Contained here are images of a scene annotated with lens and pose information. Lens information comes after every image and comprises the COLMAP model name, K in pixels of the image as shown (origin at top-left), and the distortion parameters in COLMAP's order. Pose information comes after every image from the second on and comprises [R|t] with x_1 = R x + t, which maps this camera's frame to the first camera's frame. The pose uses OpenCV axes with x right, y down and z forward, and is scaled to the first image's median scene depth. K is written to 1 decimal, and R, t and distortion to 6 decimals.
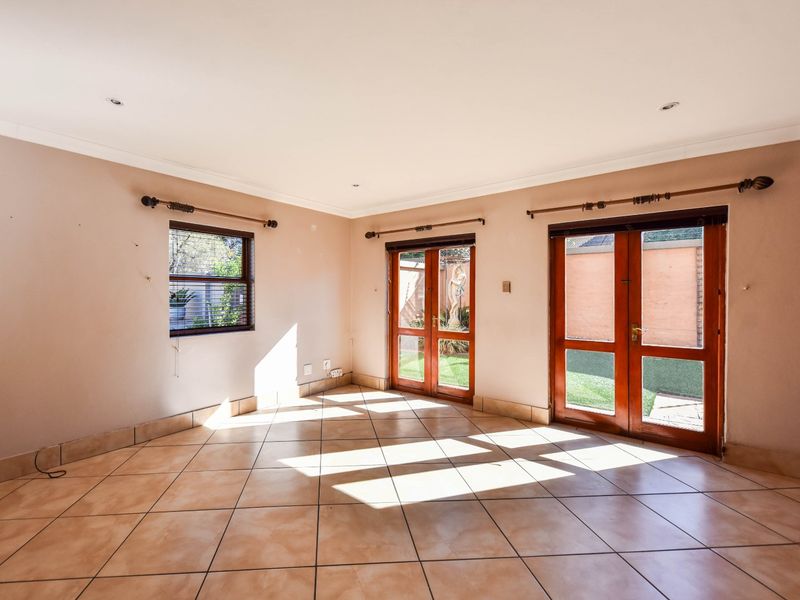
lens RADIAL K [[347.8, 0, 399.8], [0, 347.8, 295.3], [0, 0, 1]] dist [0.016582, -0.000001]
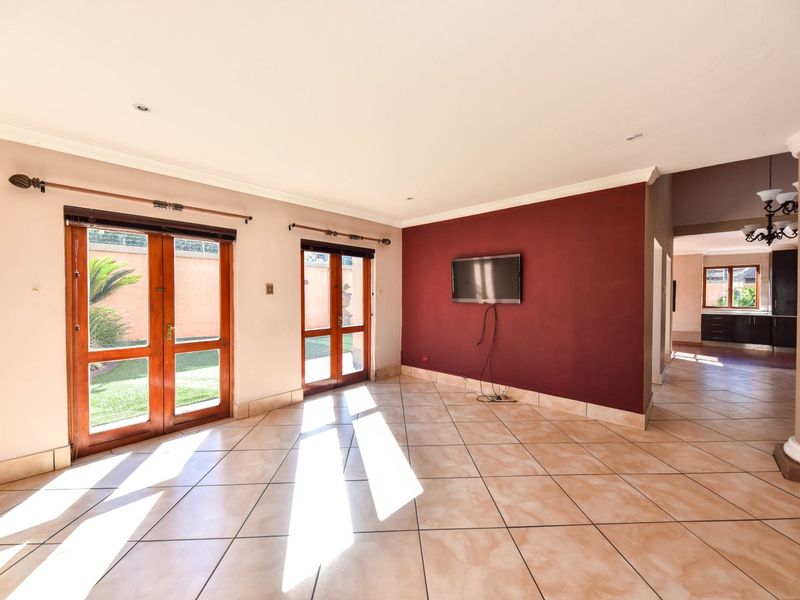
lens RADIAL K [[347.8, 0, 398.1], [0, 347.8, 298.6], [0, 0, 1]] dist [0.016582, -0.000001]
pose [[0.085635, -0.012537, 0.996248, -0.625922], [0.007903, 0.999898, 0.011904, -0.003660], [-0.996295, 0.006854, 0.085725, 0.459606]]
